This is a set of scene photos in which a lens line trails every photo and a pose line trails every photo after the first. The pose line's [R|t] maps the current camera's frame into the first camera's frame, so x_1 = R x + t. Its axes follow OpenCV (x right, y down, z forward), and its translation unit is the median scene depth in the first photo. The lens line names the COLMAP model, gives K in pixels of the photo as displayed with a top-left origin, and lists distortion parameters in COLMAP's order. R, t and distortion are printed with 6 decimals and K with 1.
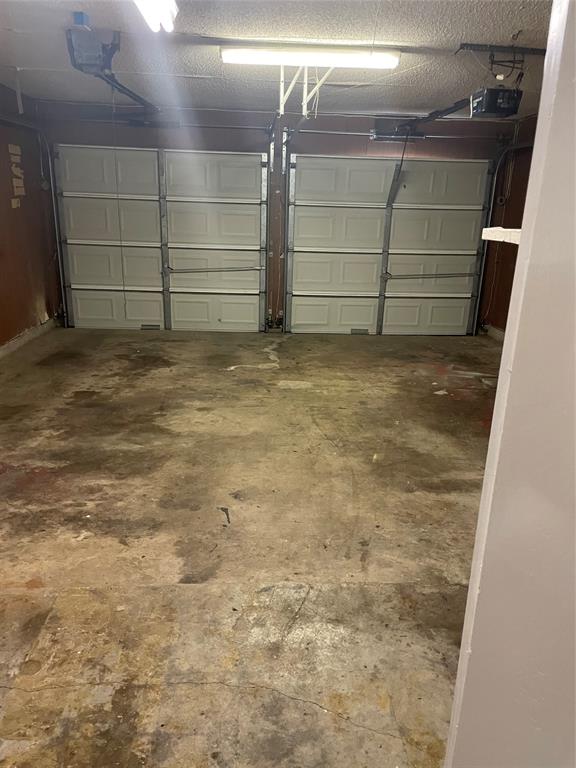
lens RADIAL K [[583.6, 0, 288.0], [0, 583.6, 384.0], [0, 0, 1]] dist [0.094300, -0.121458]
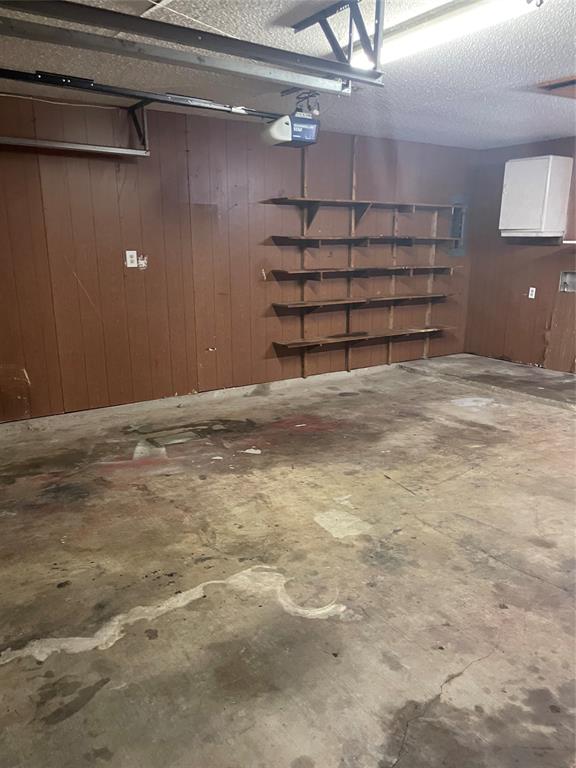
lens RADIAL K [[583.6, 0, 288.0], [0, 583.6, 384.0], [0, 0, 1]] dist [0.094300, -0.121458]
pose [[-0.498899, -0.231827, 0.835079, -0.455348], [0.238646, 0.889560, 0.389526, -0.393811], [-0.833156, 0.393622, -0.388476, 1.253493]]
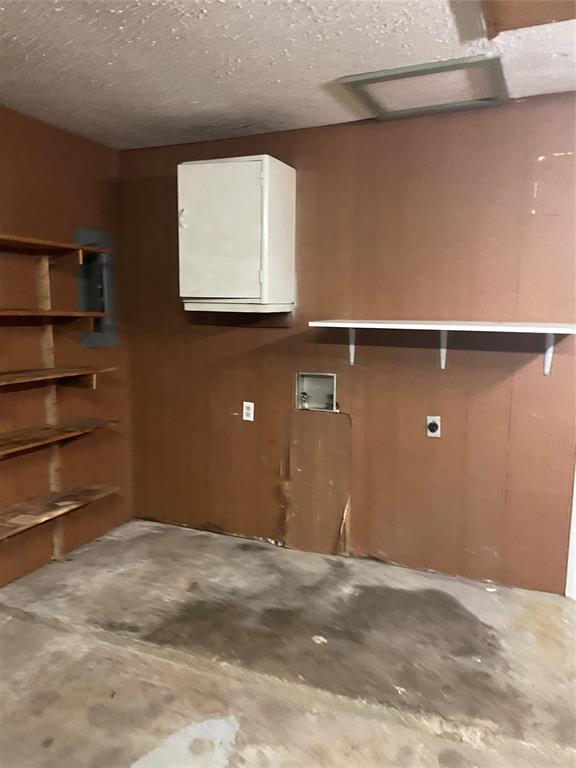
lens RADIAL K [[583.6, 0, 288.0], [0, 583.6, 384.0], [0, 0, 1]] dist [0.094300, -0.121458]
pose [[-0.893879, -0.089983, 0.439184, 0.068345], [0.107170, 0.908356, 0.404234, -0.243893], [-0.435310, 0.408403, -0.802317, 0.745017]]
